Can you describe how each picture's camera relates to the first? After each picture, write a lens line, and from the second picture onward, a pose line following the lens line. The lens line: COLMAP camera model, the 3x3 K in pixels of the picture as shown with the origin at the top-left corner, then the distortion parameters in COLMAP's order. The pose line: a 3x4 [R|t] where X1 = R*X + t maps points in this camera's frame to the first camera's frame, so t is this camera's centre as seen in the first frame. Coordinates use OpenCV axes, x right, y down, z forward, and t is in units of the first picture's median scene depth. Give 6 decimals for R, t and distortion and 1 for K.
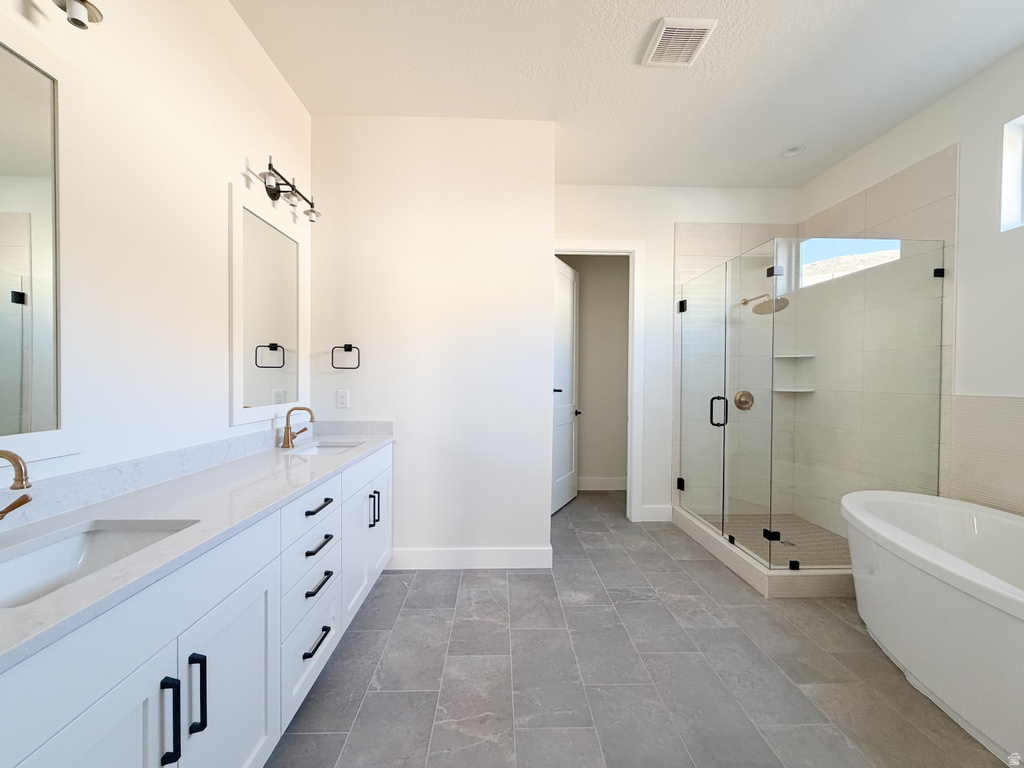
lens RADIAL K [[406.1, 0, 510.8], [0, 406.1, 384.2], [0, 0, 1]] dist [-0.000153, 0.000217]
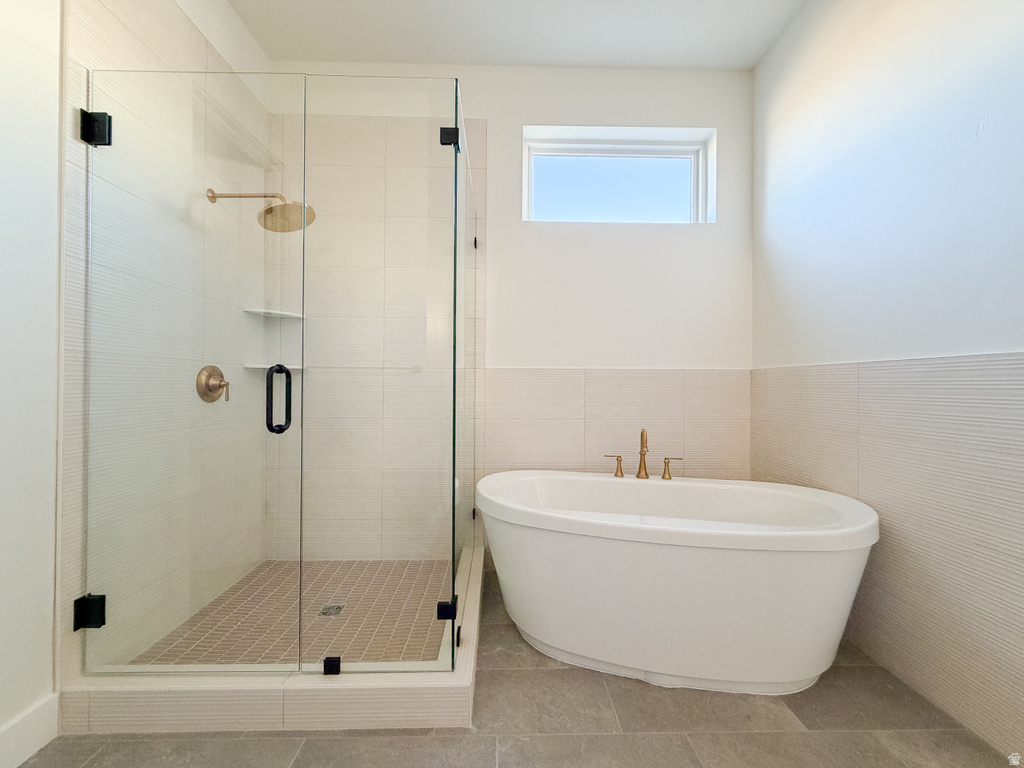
lens RADIAL K [[406.1, 0, 510.8], [0, 406.1, 384.2], [0, 0, 1]] dist [-0.000153, 0.000217]
pose [[0.009728, -0.000792, 0.999952, 0.068923], [0.011119, 0.999938, 0.000684, 0.053232], [-0.999891, 0.011112, 0.009736, 0.740782]]
